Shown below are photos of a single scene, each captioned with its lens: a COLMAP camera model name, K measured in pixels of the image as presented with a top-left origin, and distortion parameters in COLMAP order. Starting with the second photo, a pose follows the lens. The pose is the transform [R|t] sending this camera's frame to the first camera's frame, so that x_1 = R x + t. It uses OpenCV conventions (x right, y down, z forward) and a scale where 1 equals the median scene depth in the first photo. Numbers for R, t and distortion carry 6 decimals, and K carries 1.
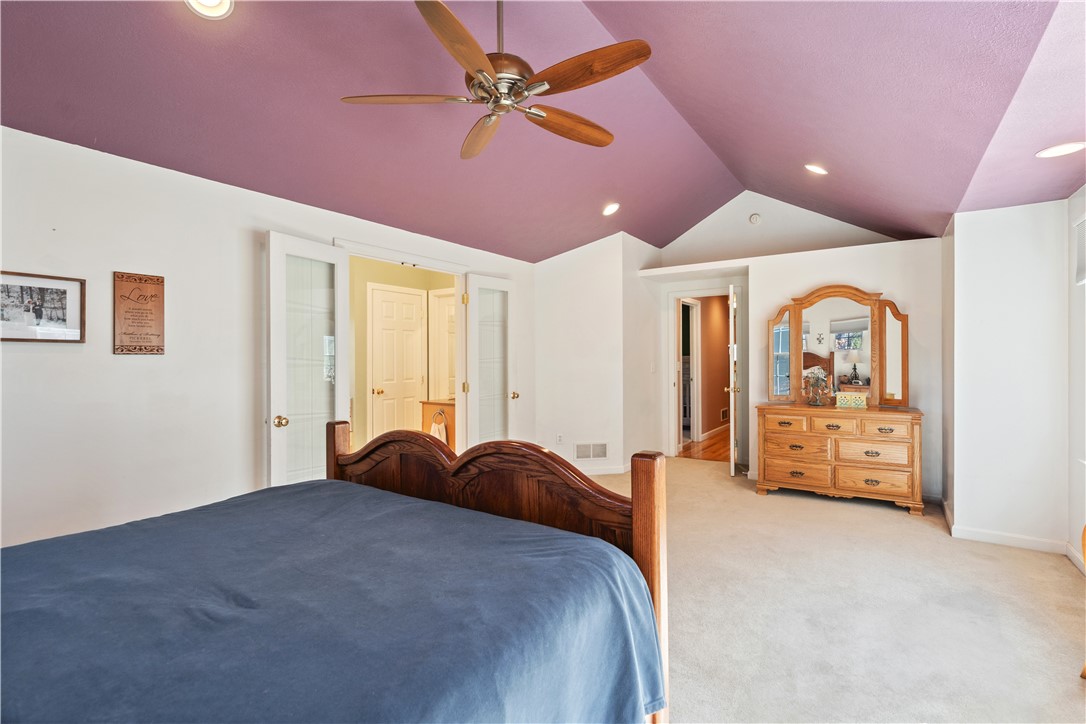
lens RADIAL K [[496.2, 0, 549.9], [0, 496.2, 357.4], [0, 0, 1]] dist [0.002447, -0.009171]
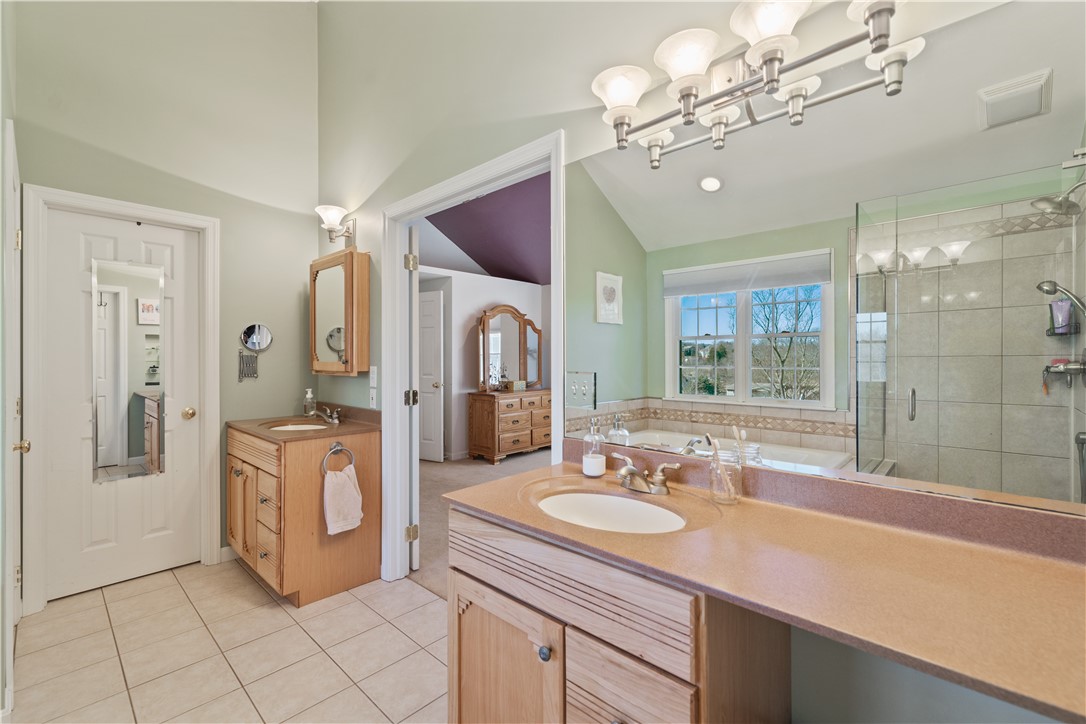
lens RADIAL K [[461.6, 0, 547.2], [0, 461.6, 358.2], [0, 0, 1]] dist [-0.000874, 0.000034]
pose [[0.153489, 0.003173, 0.988145, -0.742006], [0.001729, 0.999992, -0.003479, 0.010911], [-0.988149, 0.002242, 0.153482, 0.723555]]
